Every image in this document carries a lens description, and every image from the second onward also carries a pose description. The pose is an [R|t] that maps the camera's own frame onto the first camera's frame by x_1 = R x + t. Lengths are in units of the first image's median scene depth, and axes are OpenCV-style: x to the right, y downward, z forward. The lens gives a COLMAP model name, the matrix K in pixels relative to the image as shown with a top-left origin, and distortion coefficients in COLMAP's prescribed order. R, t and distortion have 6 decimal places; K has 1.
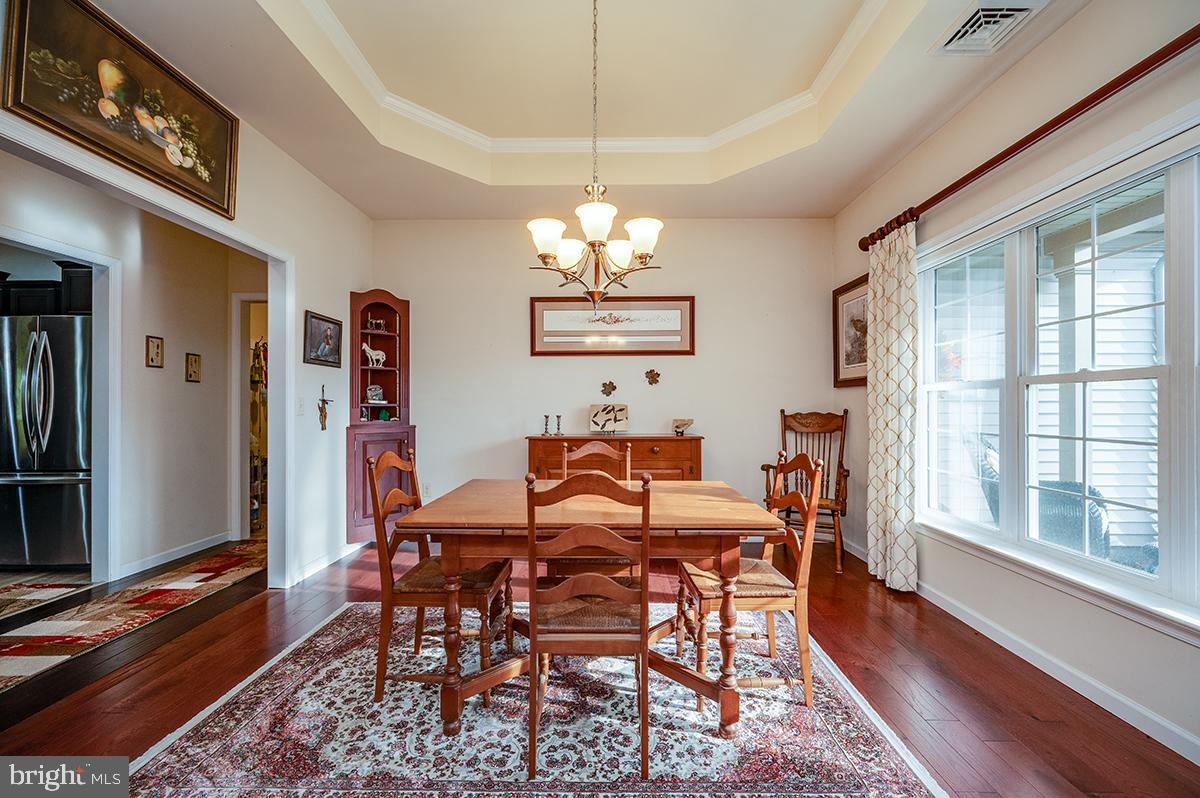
lens RADIAL K [[473.0, 0, 604.0], [0, 473.0, 402.8], [0, 0, 1]] dist [-0.001014, -0.000024]
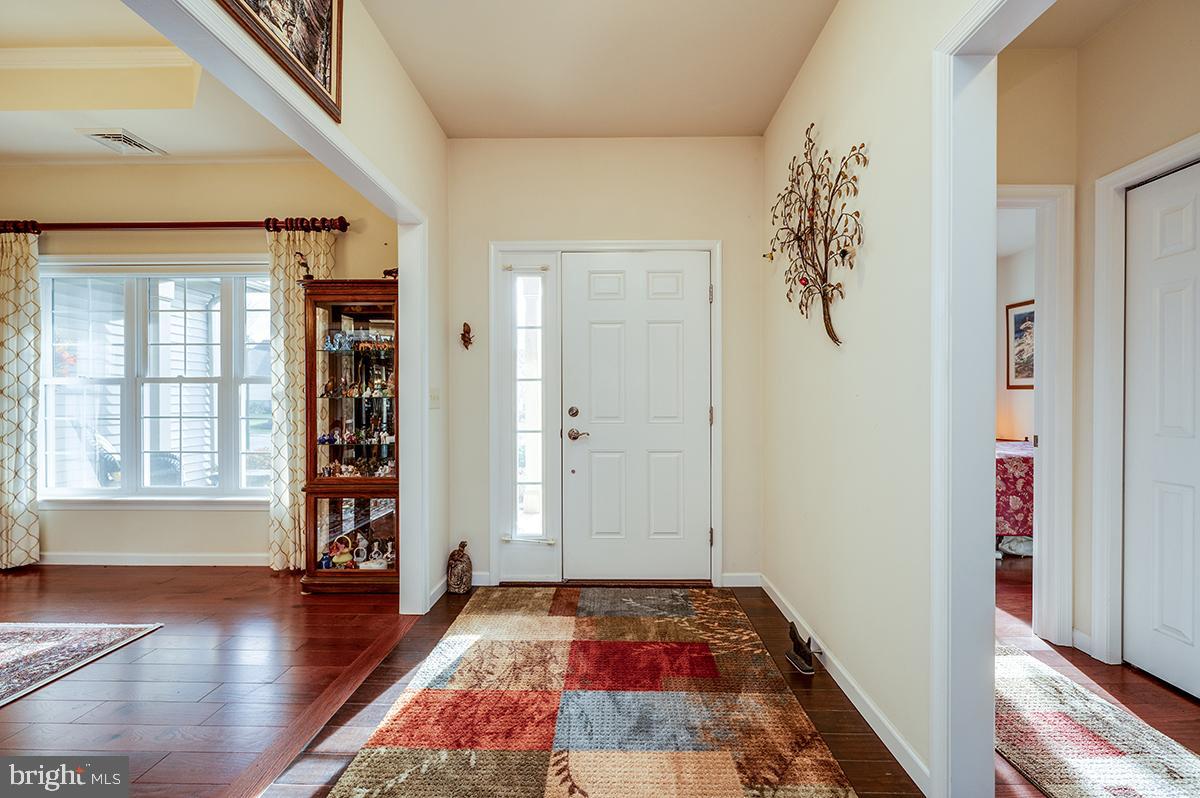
lens RADIAL K [[487.9, 0, 601.9], [0, 487.9, 402.4], [0, 0, 1]] dist [-0.000714, -0.000036]
pose [[0.016336, -0.005168, 0.999853, -0.452765], [-0.001770, 0.999985, 0.005197, 0.009102], [-0.999865, -0.001855, 0.016326, -0.343709]]
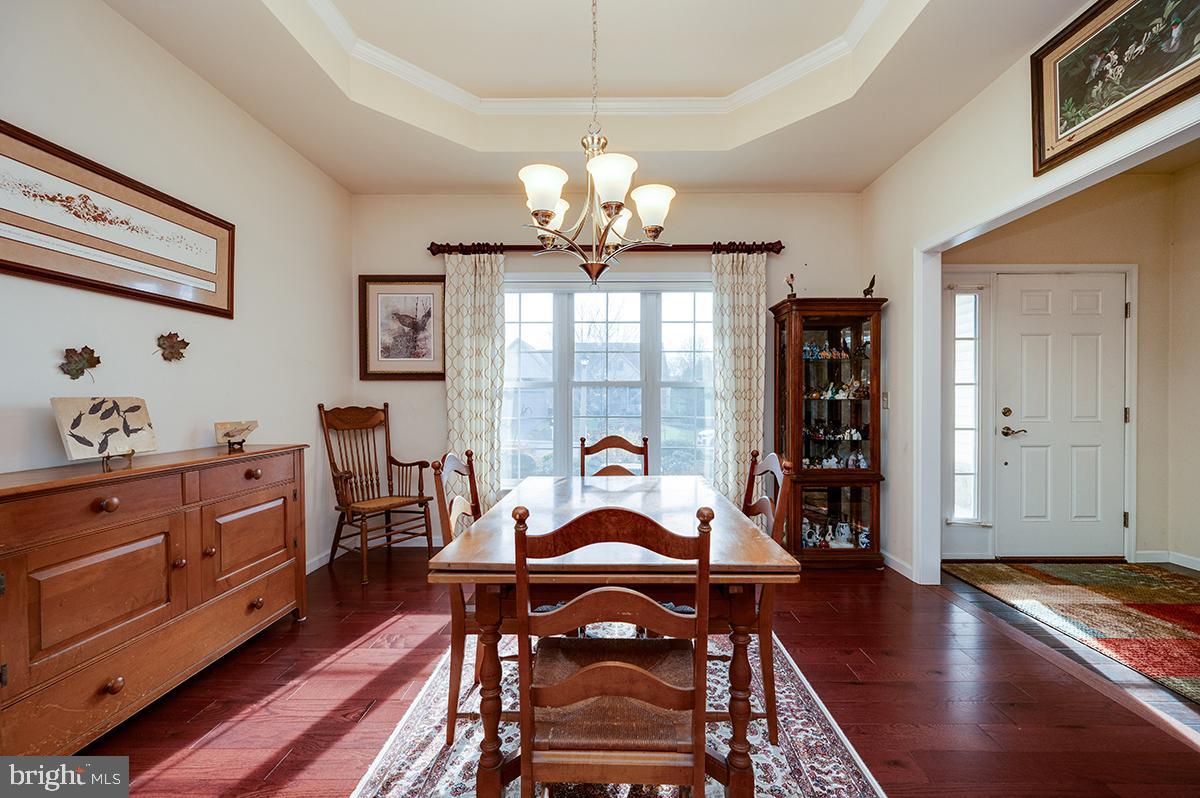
lens RADIAL K [[473.0, 0, 604.0], [0, 473.0, 402.8], [0, 0, 1]] dist [-0.001014, -0.000024]
pose [[0.005777, -0.008885, 0.999944, -0.579502], [-0.002702, 0.999957, 0.008901, 0.004273], [-0.999980, -0.002753, 0.005753, 0.669312]]
